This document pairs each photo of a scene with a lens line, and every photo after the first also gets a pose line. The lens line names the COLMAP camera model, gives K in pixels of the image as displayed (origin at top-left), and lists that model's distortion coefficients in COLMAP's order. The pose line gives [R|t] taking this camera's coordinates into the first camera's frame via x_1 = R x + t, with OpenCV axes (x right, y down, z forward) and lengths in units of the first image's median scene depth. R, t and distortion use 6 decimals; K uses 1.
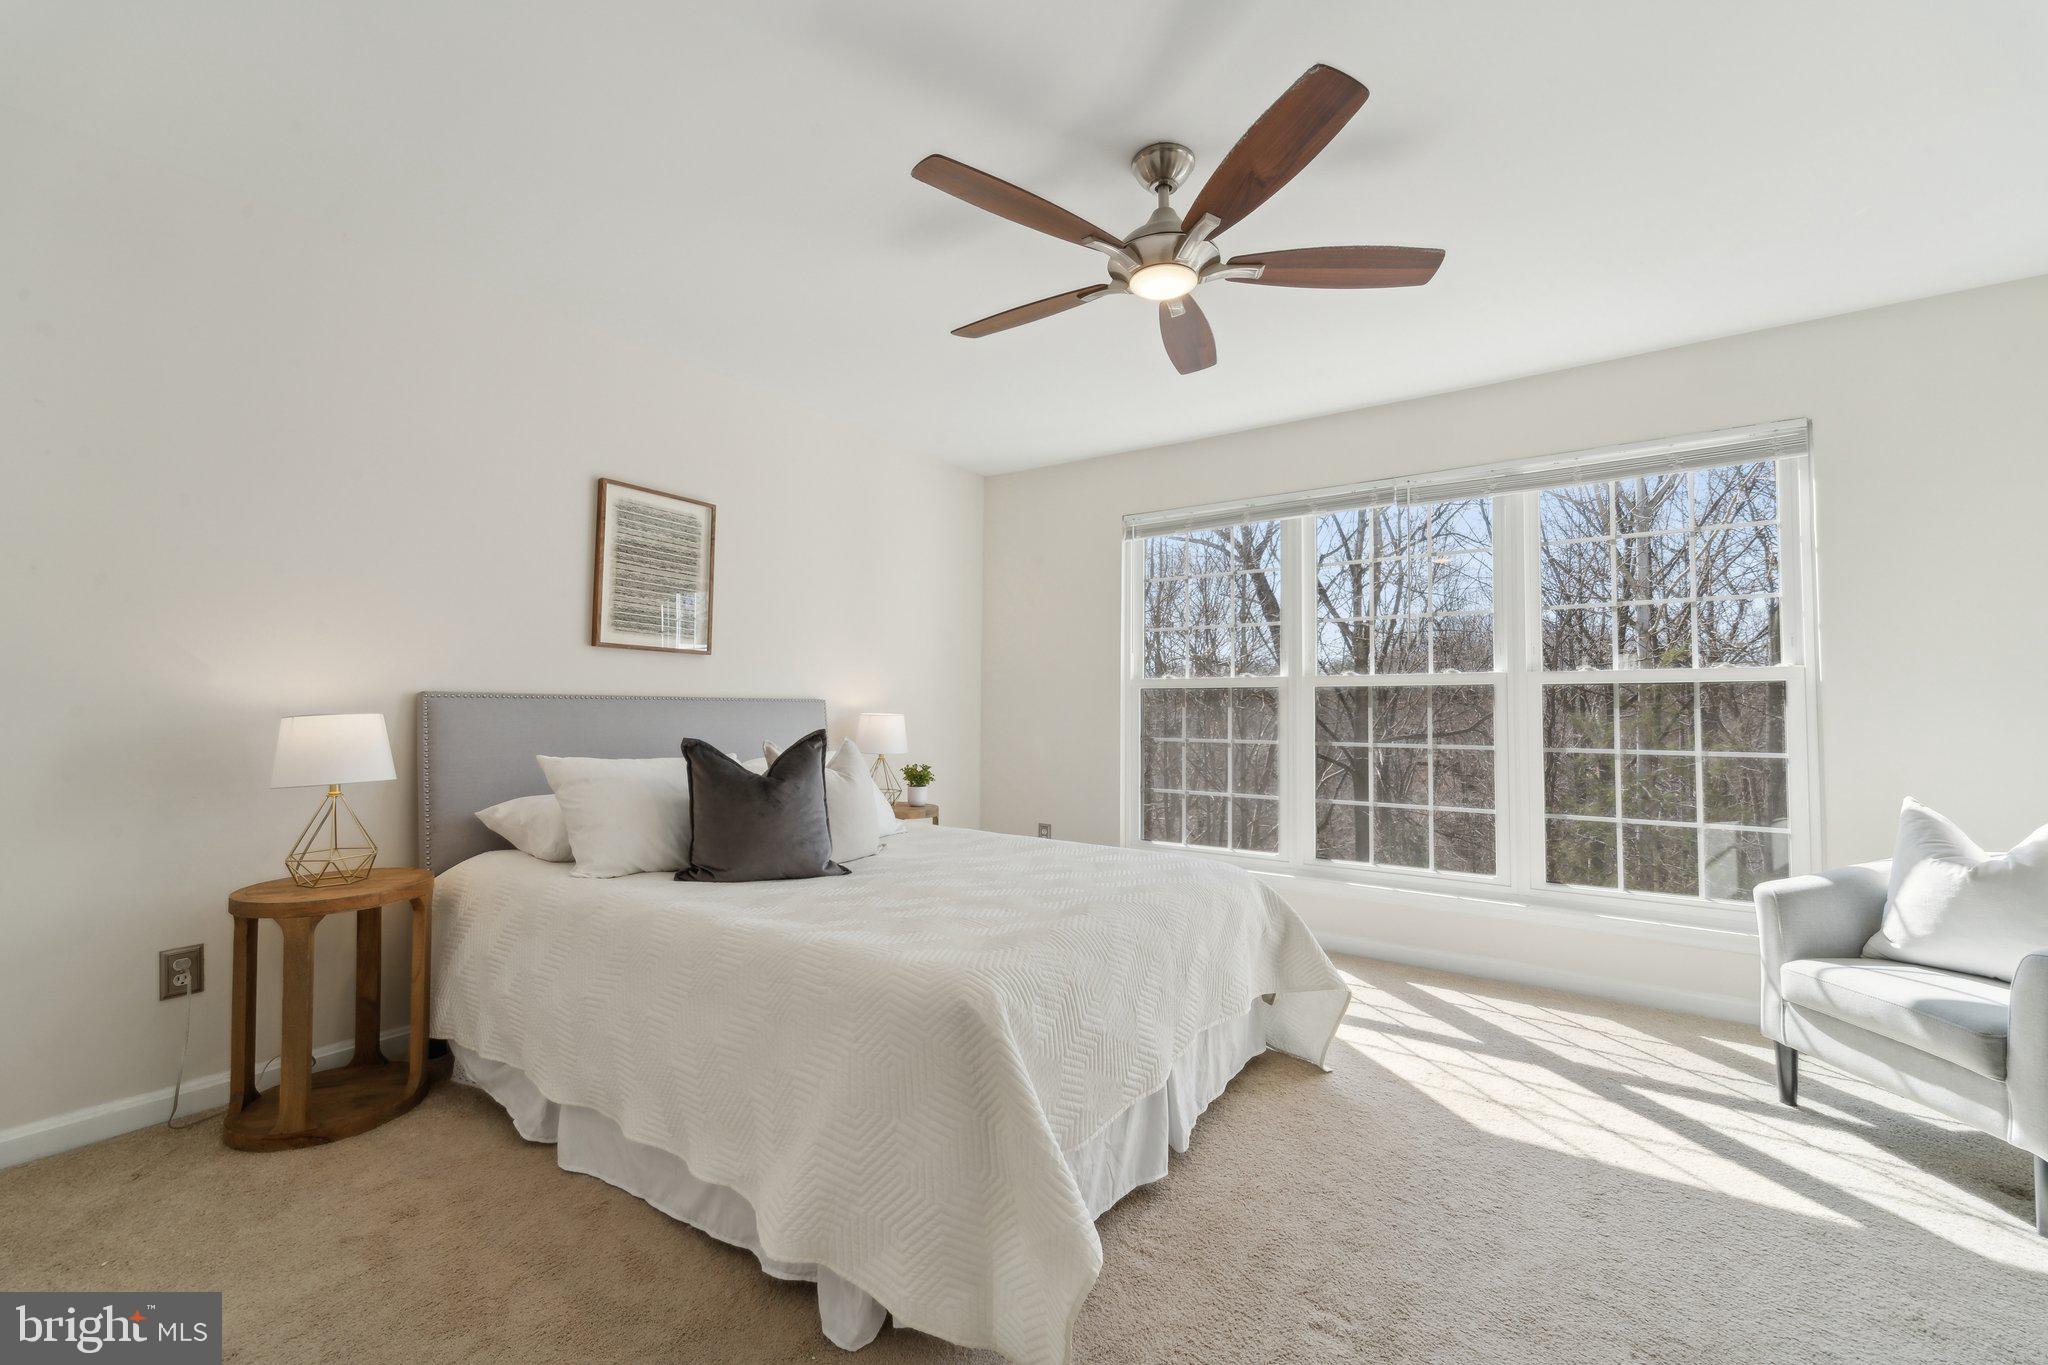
lens RADIAL K [[834.3, 0, 1033.8], [0, 834.3, 681.2], [0, 0, 1]] dist [0.000843, -0.000447]
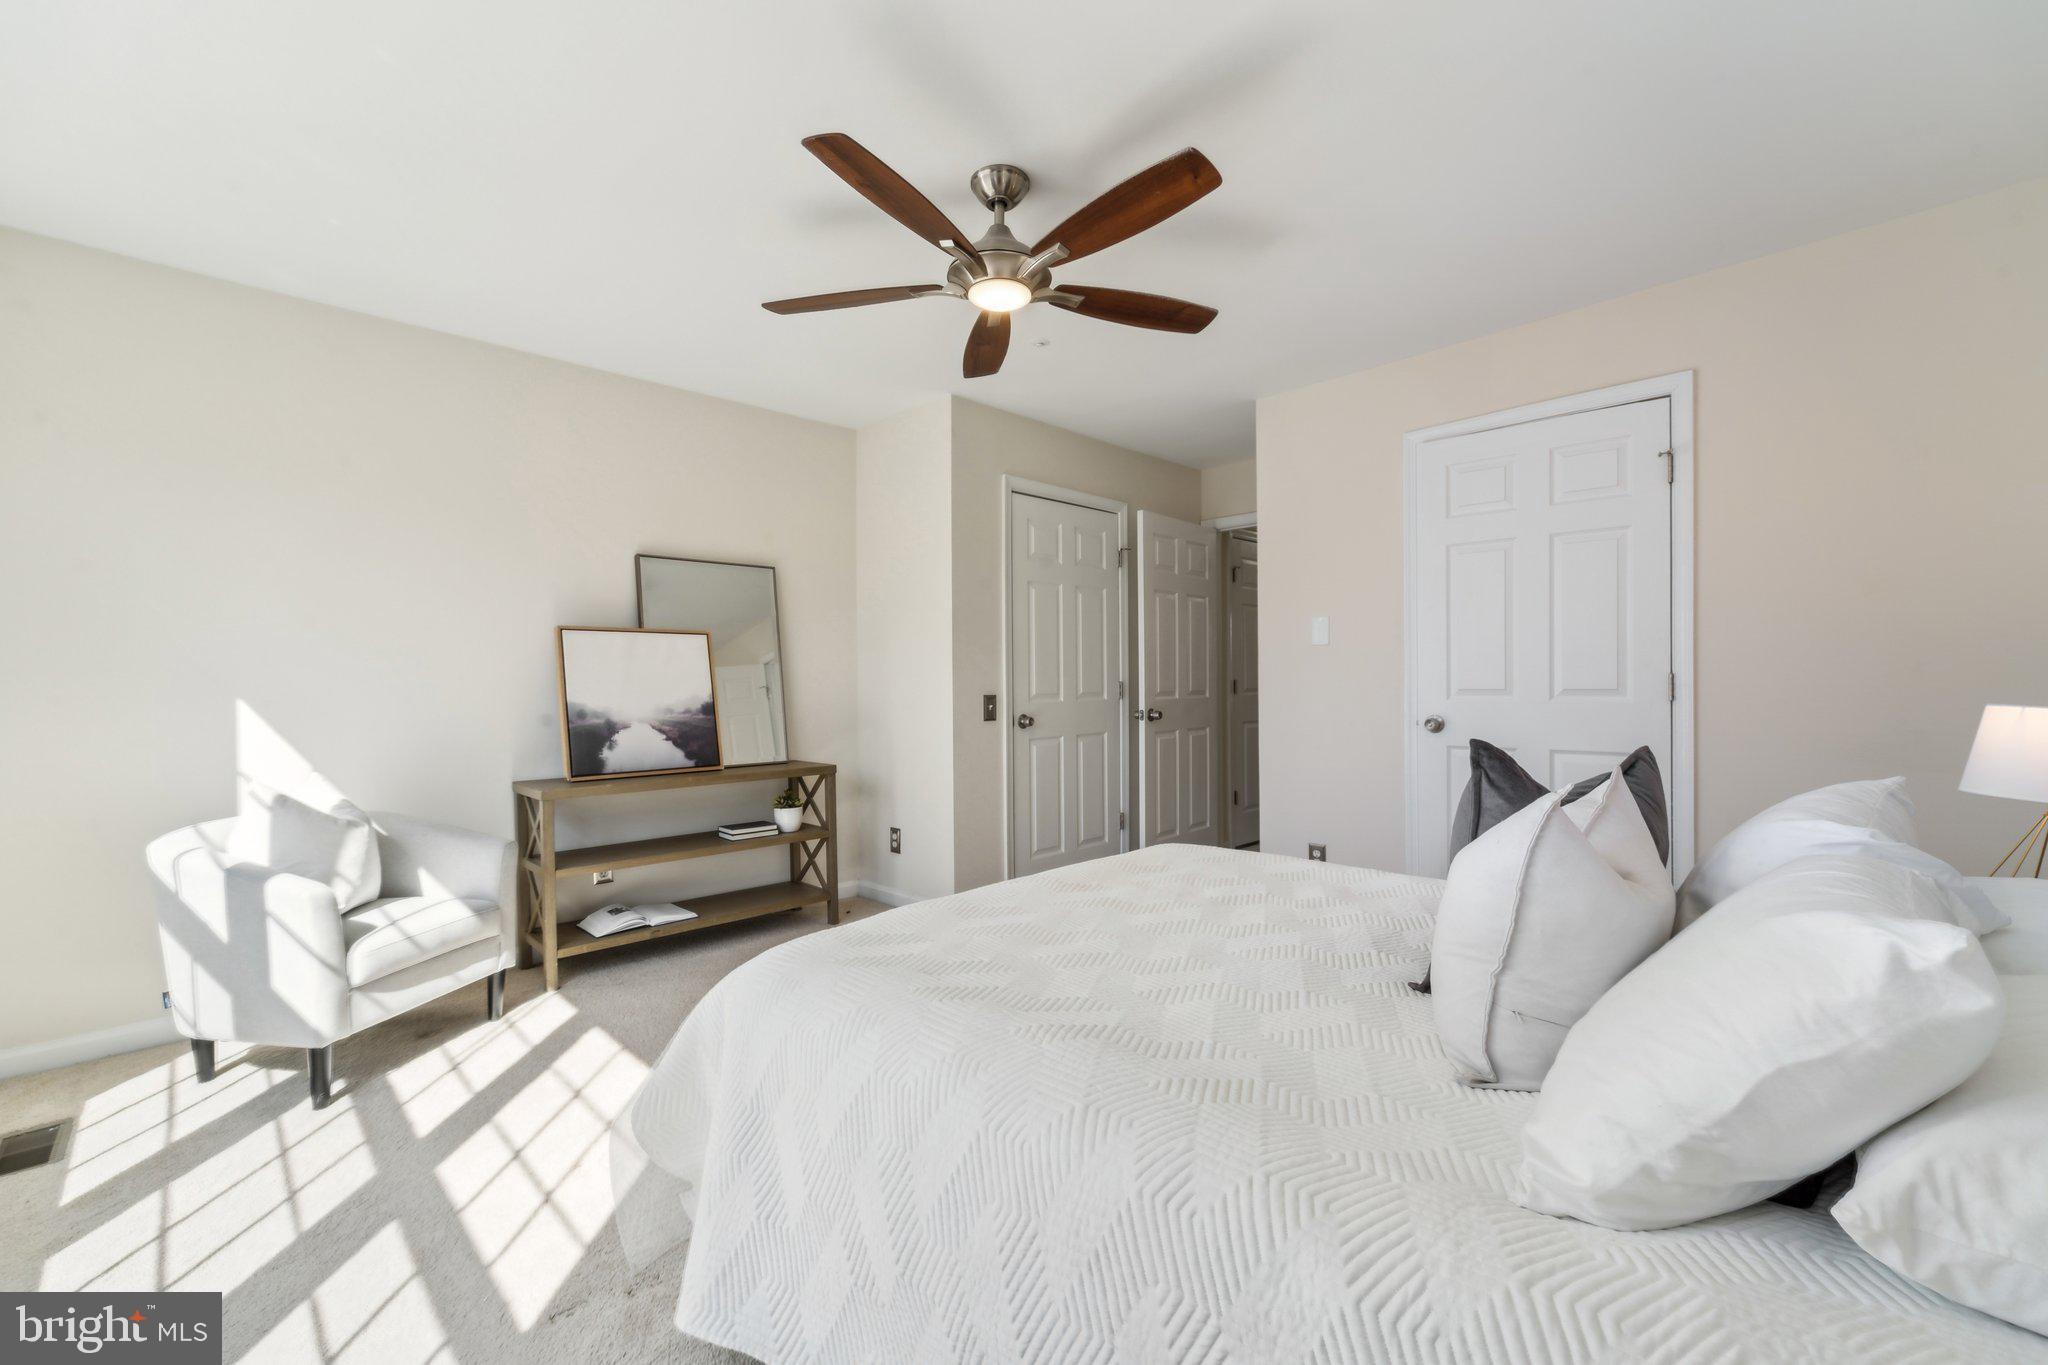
lens RADIAL K [[837.9, 0, 1040.6], [0, 837.9, 665.8], [0, 0, 1]] dist [0.000110, -0.000985]
pose [[-0.986313, 0.022241, 0.163379, -0.043404], [0.013408, 0.998398, -0.054975, 0.046250], [-0.164340, -0.052032, -0.985031, 1.248835]]
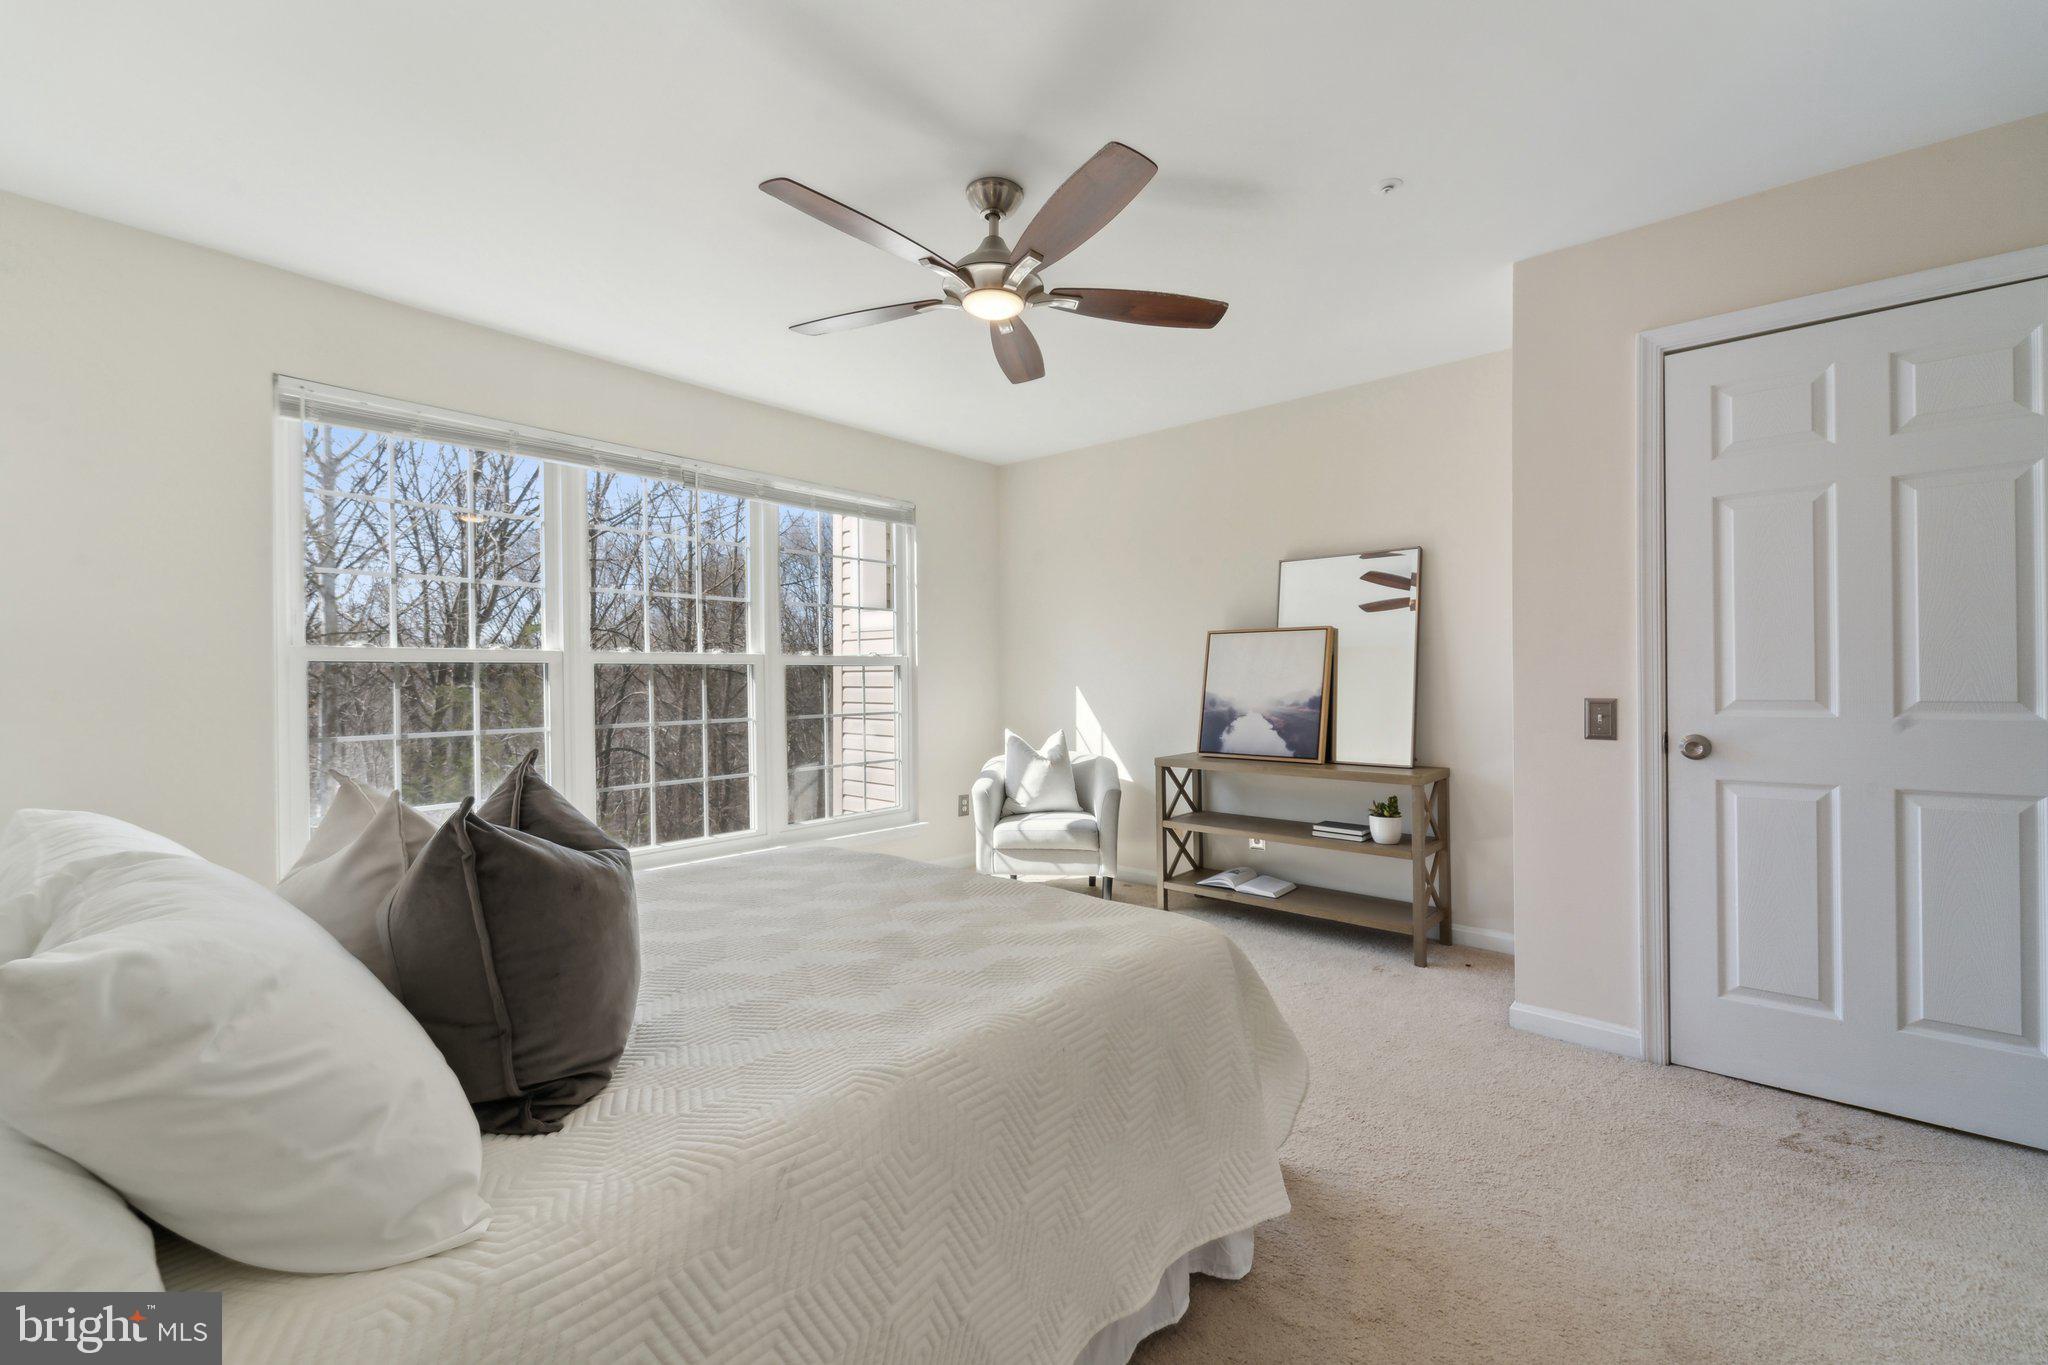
lens RADIAL K [[890.5, 0, 1024.0], [0, 890.5, 682.5], [0, 0, 1]] dist [0.001106, -0.000122]
pose [[0.109561, -0.000883, 0.993980, -0.640255], [-0.024597, 0.999691, 0.003599, 0.015422], [-0.993676, -0.024843, 0.109506, 0.499281]]
